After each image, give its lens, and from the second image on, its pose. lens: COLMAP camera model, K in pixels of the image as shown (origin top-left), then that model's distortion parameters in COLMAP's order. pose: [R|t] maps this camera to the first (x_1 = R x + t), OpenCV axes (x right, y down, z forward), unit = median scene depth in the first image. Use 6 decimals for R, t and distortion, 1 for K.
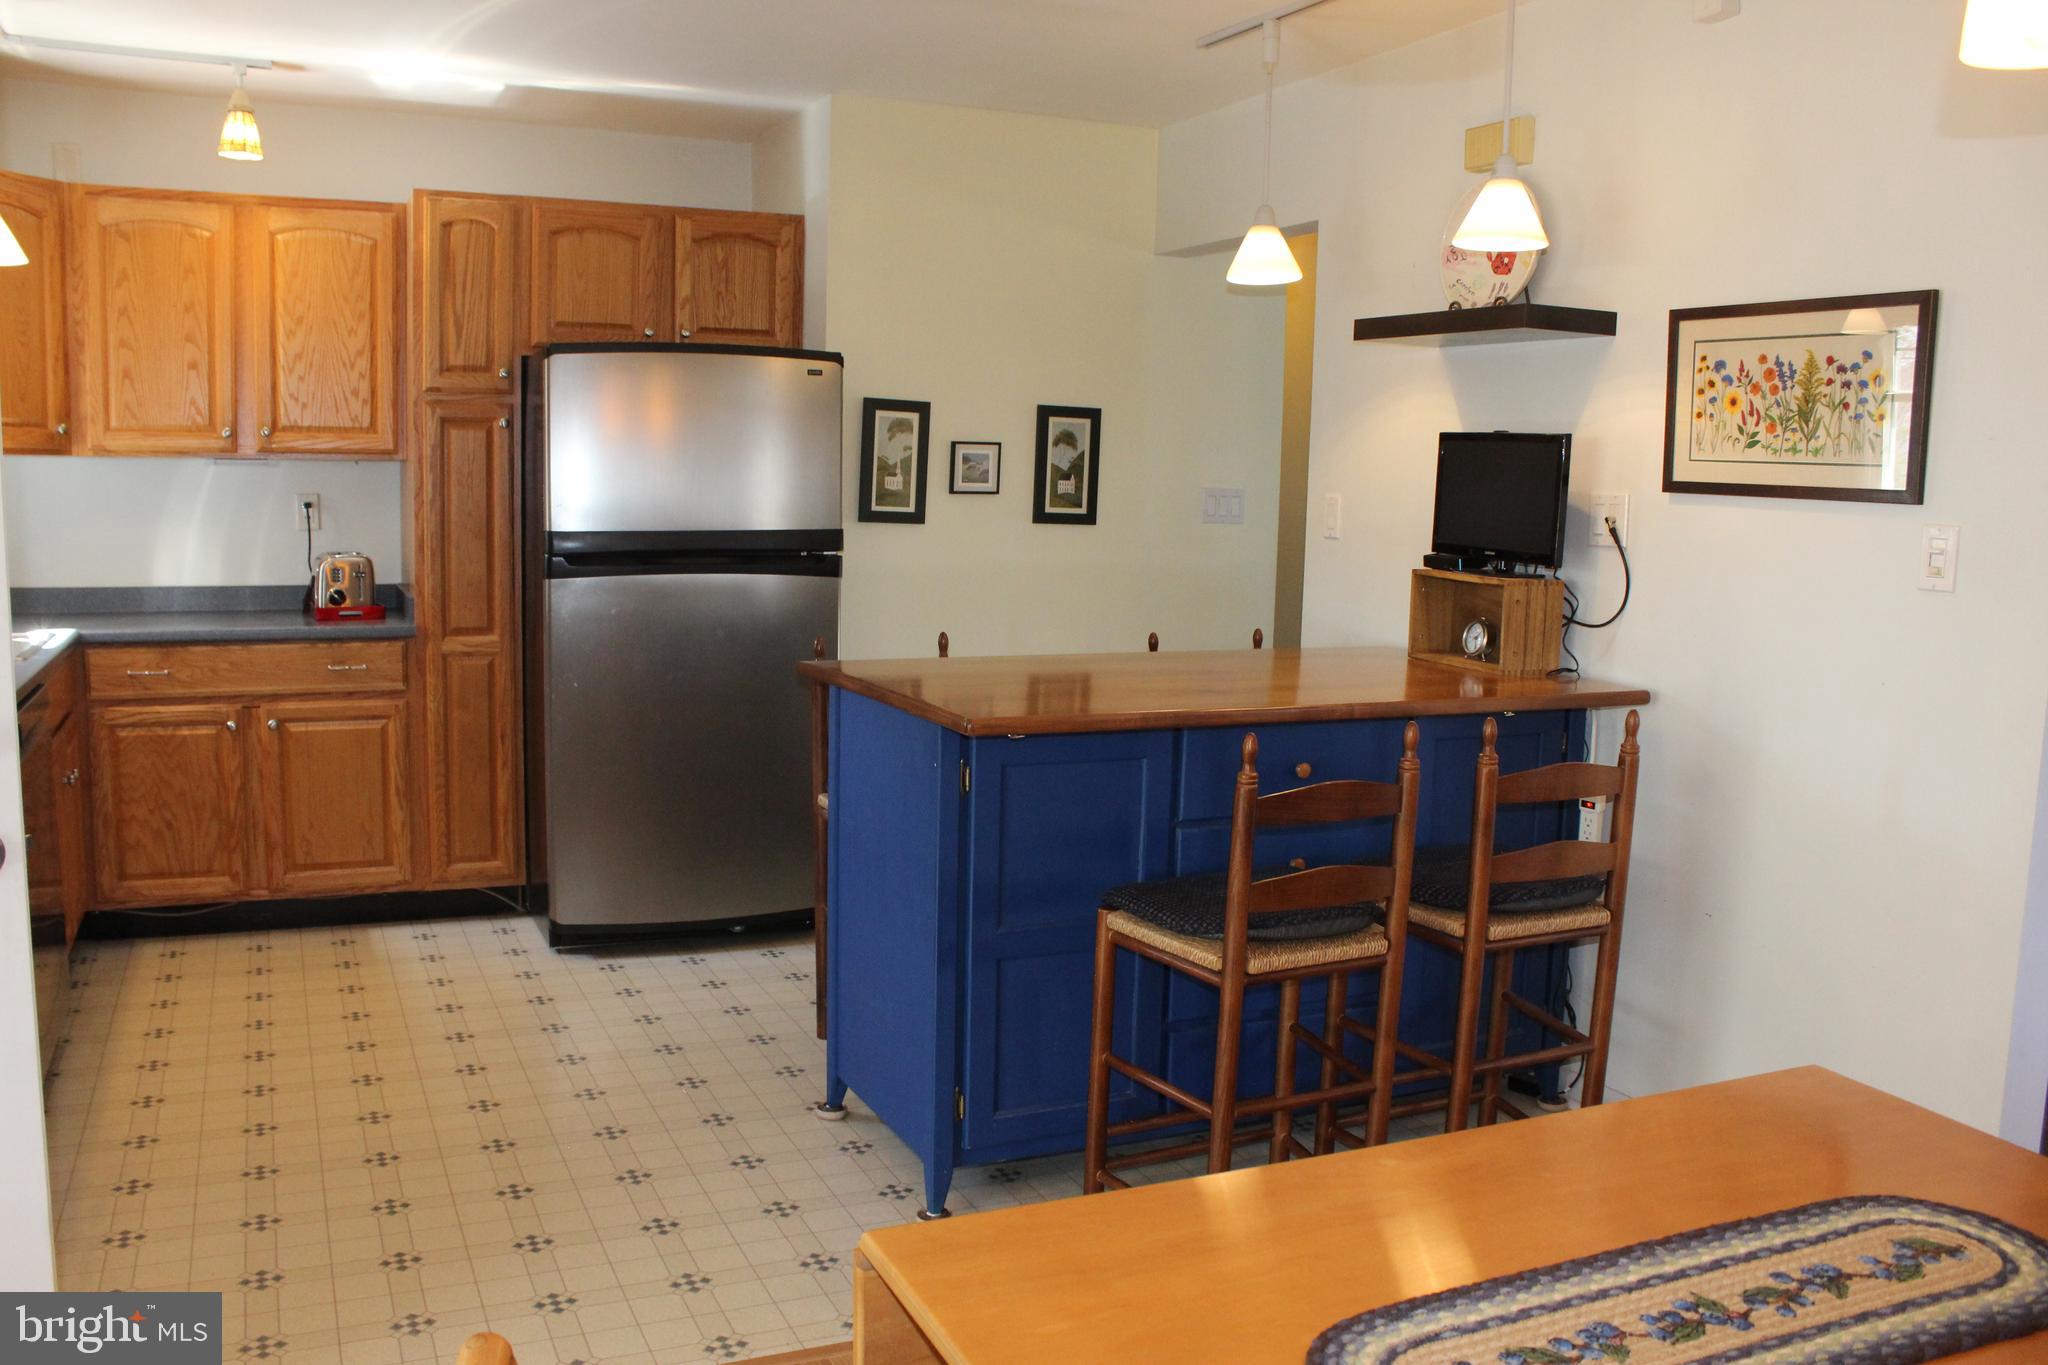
lens RADIAL K [[1702.2, 0, 988.7], [0, 1702.2, 700.8], [0, 0, 1]] dist [-0.163717, 0.143698]
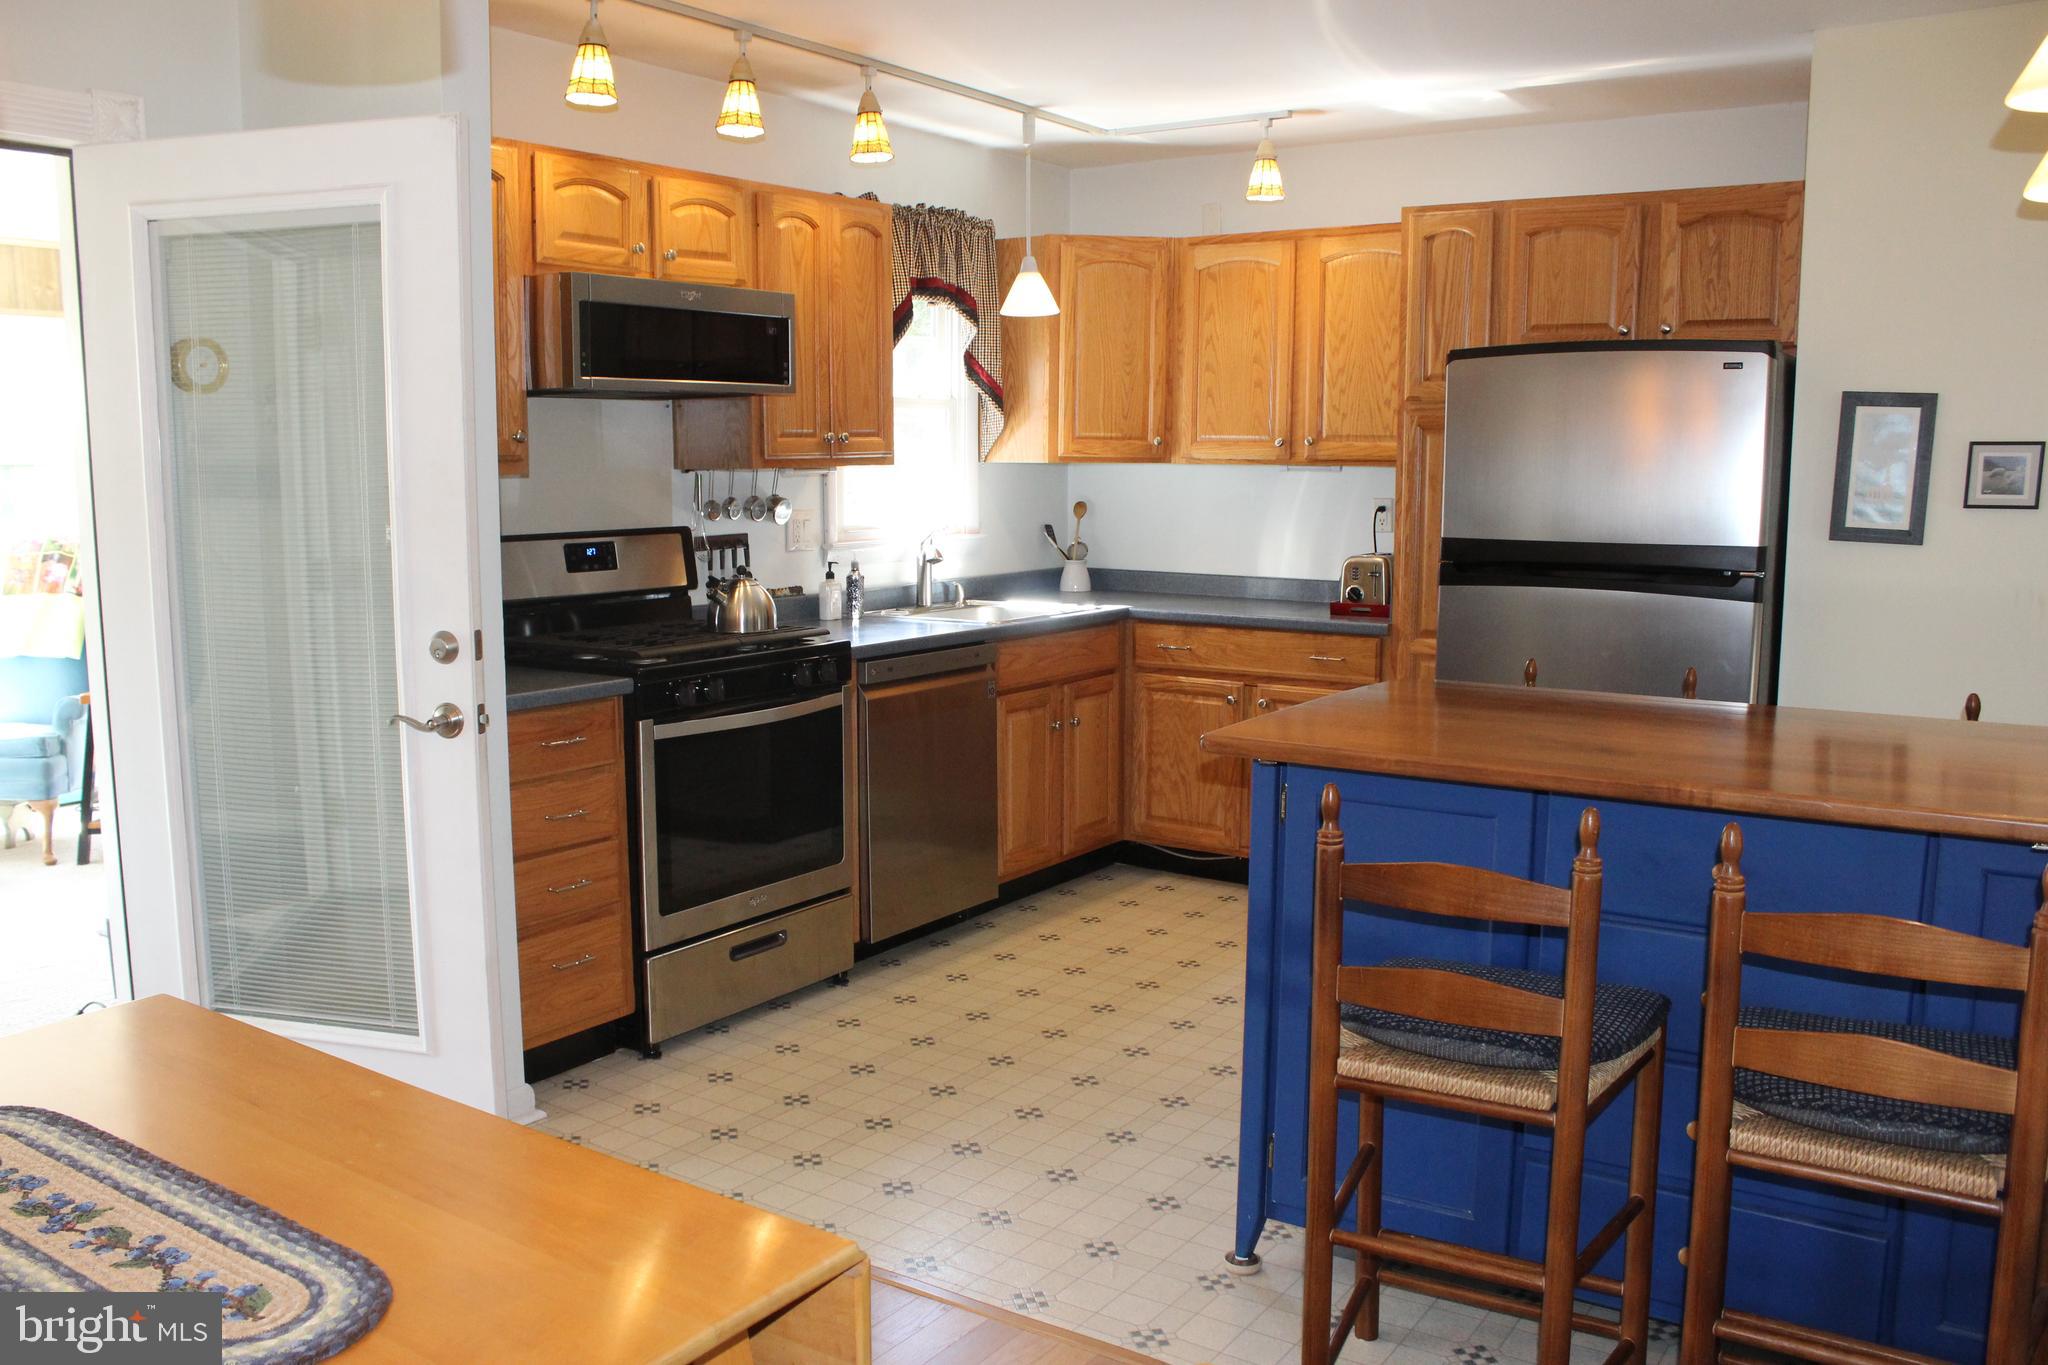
lens RADIAL K [[1702.2, 0, 974.8], [0, 1702.2, 697.1], [0, 0, 1]] dist [-0.163717, 0.143698]
pose [[0.523411, 0.097494, -0.846485, 0.435597], [-0.103413, 0.993357, 0.050467, -0.027511], [0.845782, 0.061123, 0.530016, 0.233597]]
